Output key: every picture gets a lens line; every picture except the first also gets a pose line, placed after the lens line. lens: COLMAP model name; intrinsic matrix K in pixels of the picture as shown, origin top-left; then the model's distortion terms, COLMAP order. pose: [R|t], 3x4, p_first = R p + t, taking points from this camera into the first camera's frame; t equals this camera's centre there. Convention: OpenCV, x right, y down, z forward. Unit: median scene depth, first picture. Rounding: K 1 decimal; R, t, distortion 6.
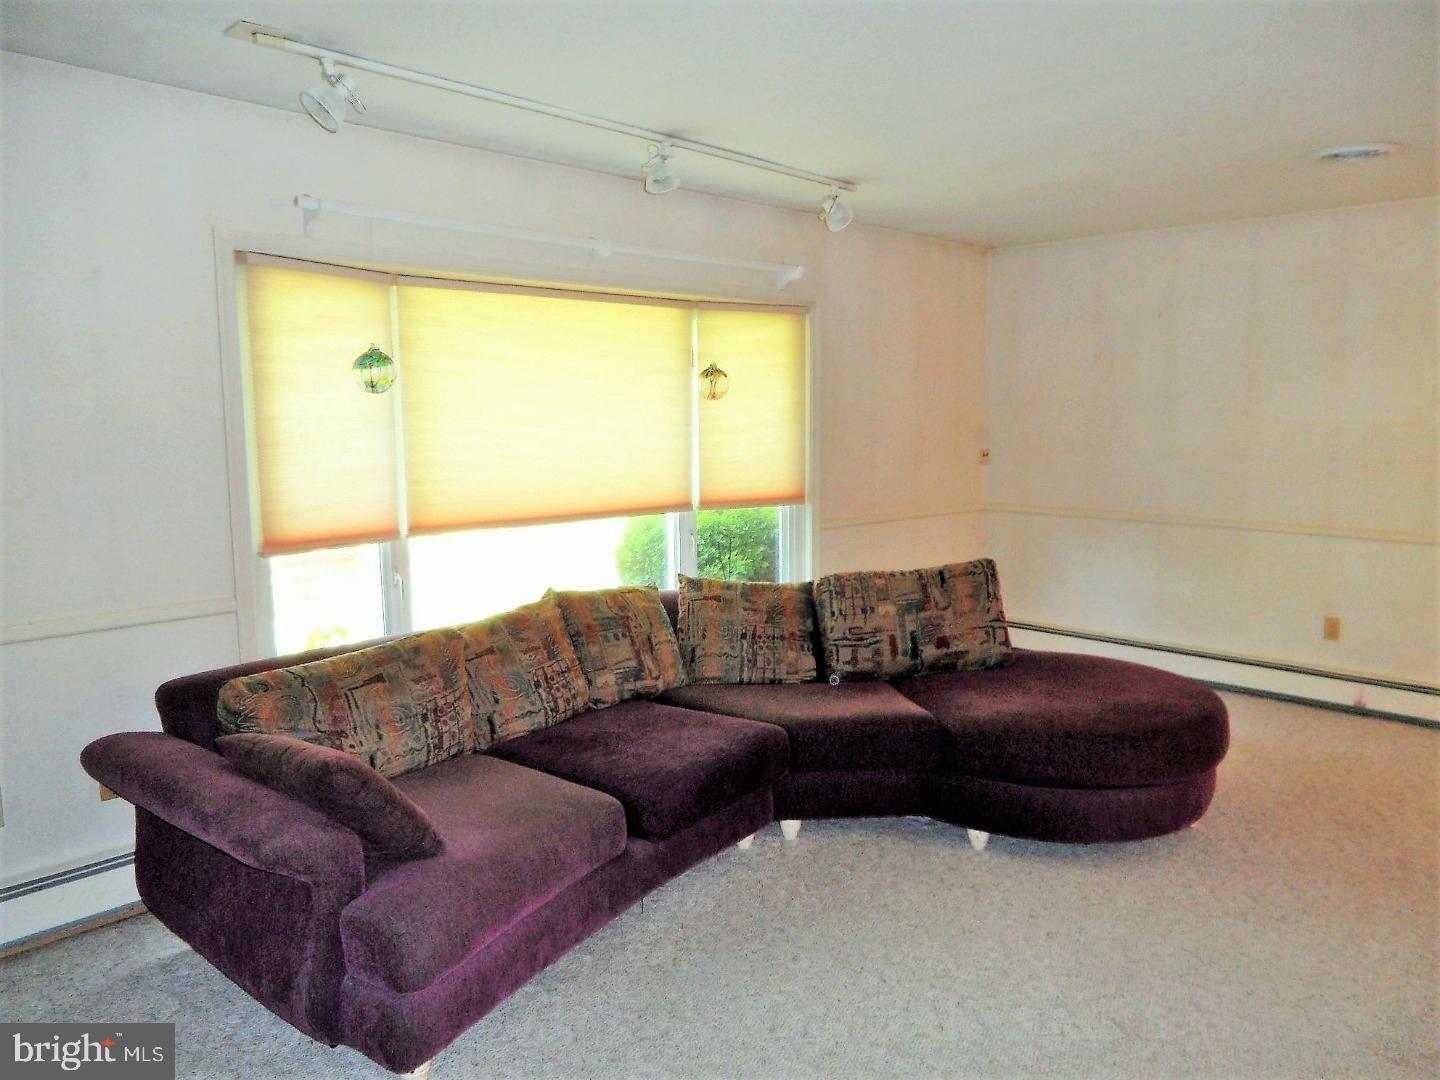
lens RADIAL K [[1035.9, 0, 720.0], [0, 1035.9, 540.0], [0, 0, 1]] dist [0.001592, 0.045410]
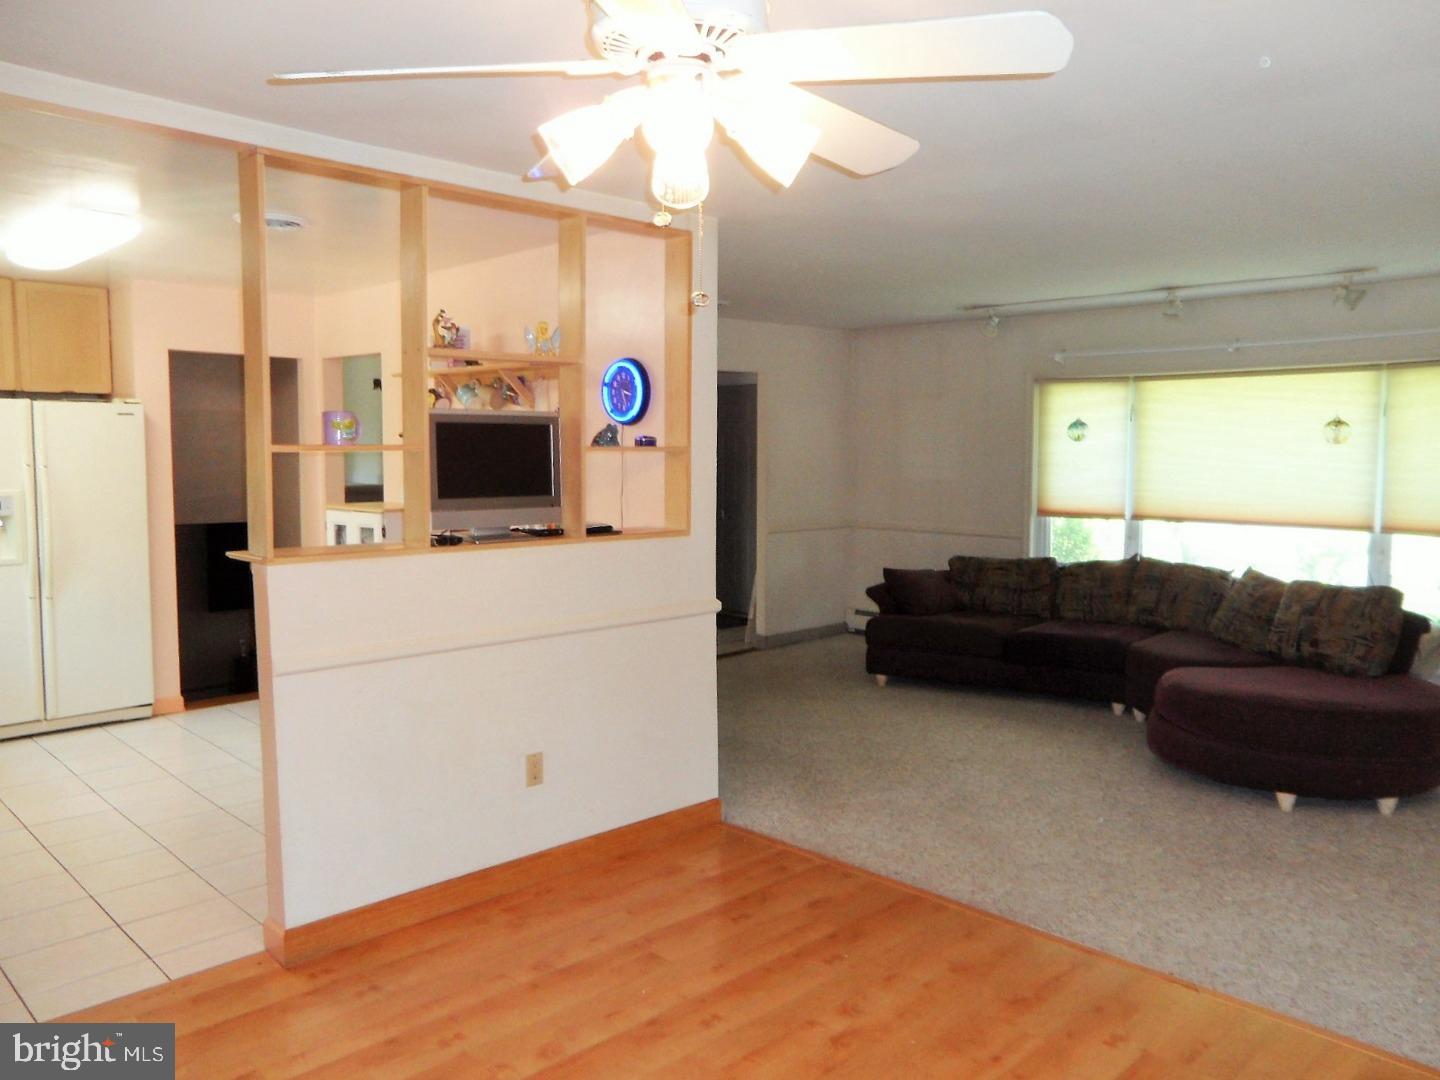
lens RADIAL K [[1100.1, 0, 725.0], [0, 1100.1, 517.5], [0, 0, 1]] dist [-0.015328, -0.001917]
pose [[-0.017577, 0.074860, -0.997039, 1.612591], [-0.119840, 0.989847, 0.076432, -0.068391], [0.992638, 0.120828, -0.008427, 0.318562]]
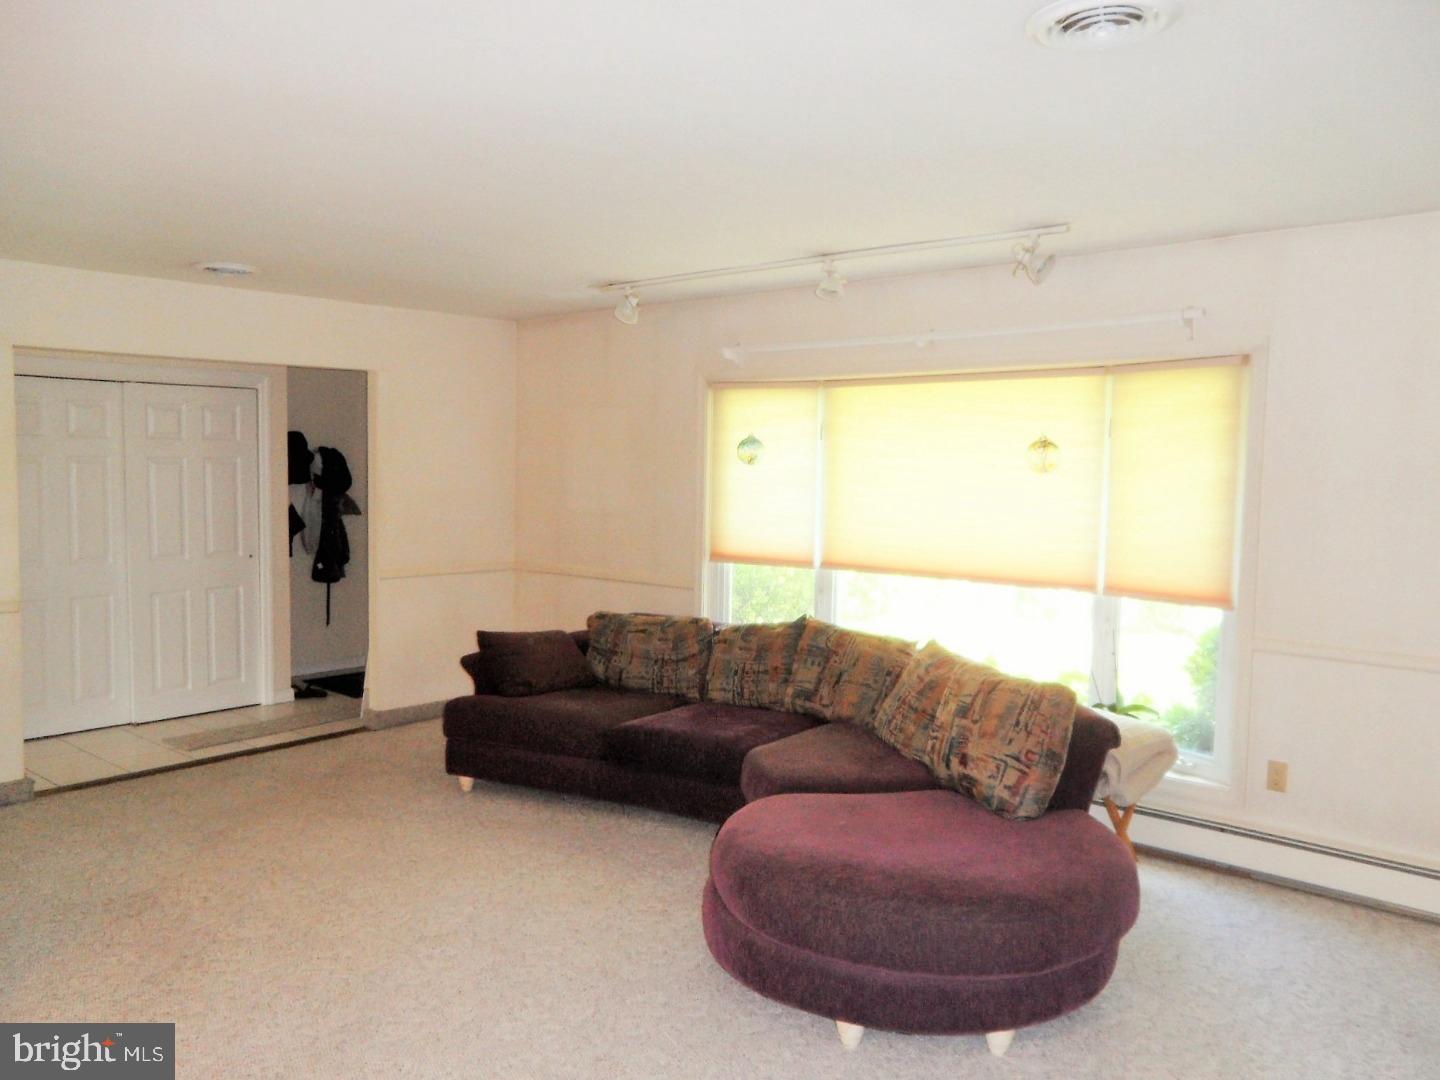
lens RADIAL K [[1137.7, 0, 720.0], [0, 1137.7, 540.0], [0, 0, 1]] dist [0.021466, 0.003825]
pose [[0.060638, 0.075203, -0.995323, 1.197971], [-0.136502, 0.988414, 0.066365, -0.122282], [0.988782, 0.131839, 0.070200, 0.759699]]
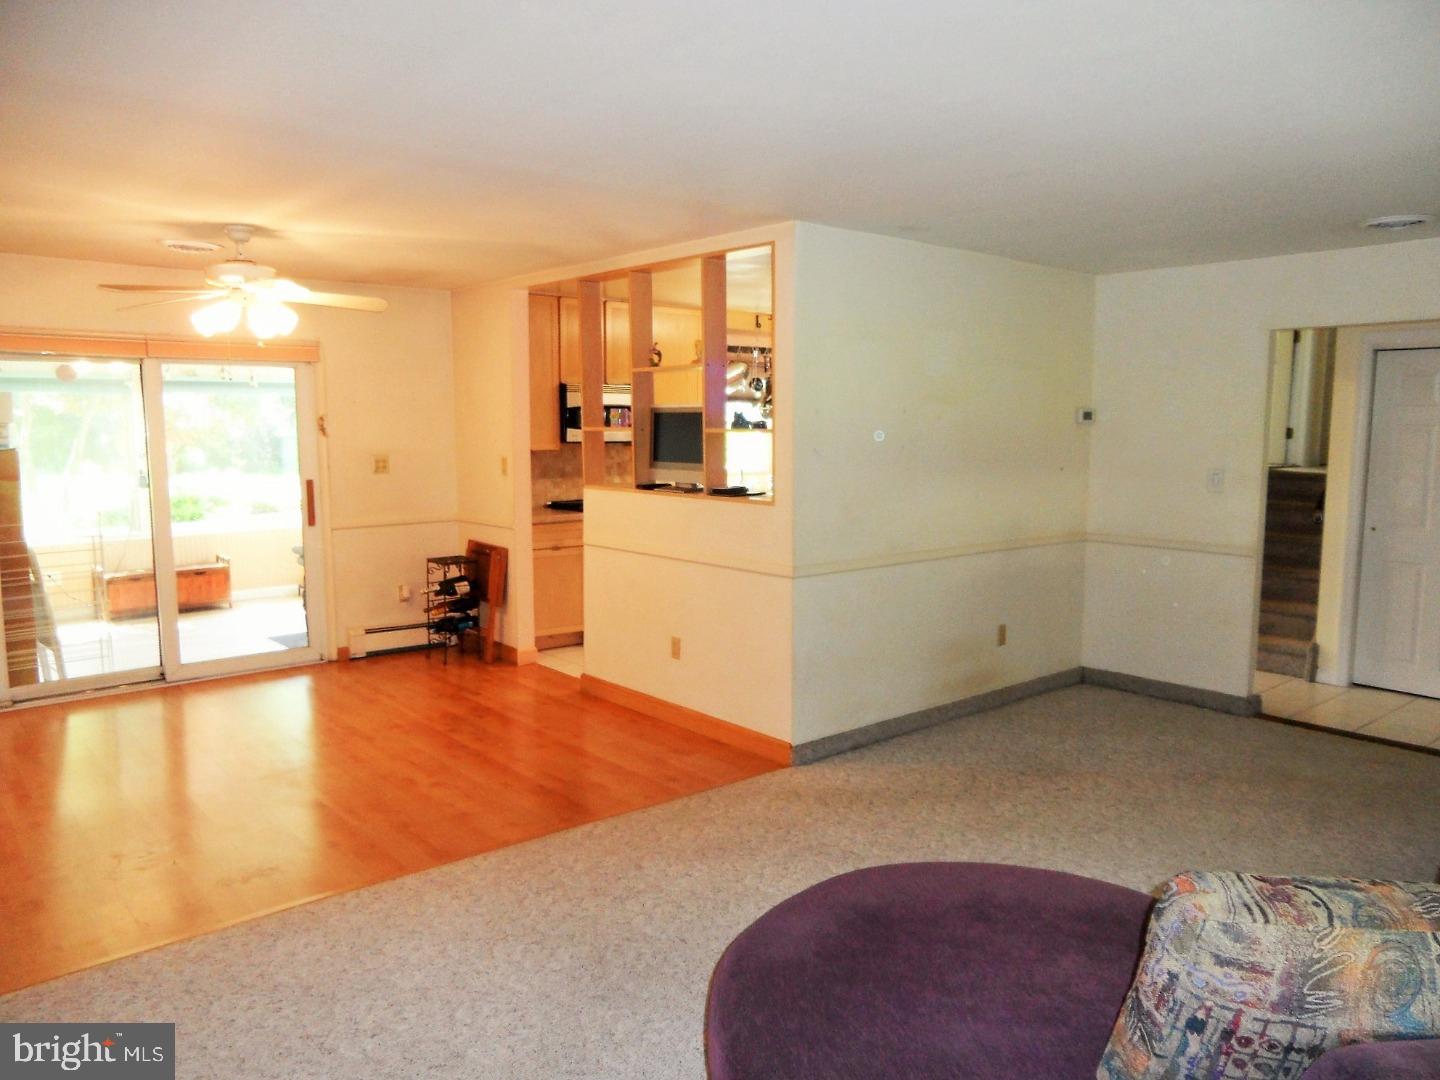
lens RADIAL K [[1035.9, 0, 720.0], [0, 1035.9, 540.0], [0, 0, 1]] dist [0.001592, 0.045410]
pose [[-0.996865, 0.000104, 0.079124, 0.444743], [0.018937, 0.971251, 0.237304, -0.217039], [-0.076825, 0.238058, -0.968208, 1.495064]]
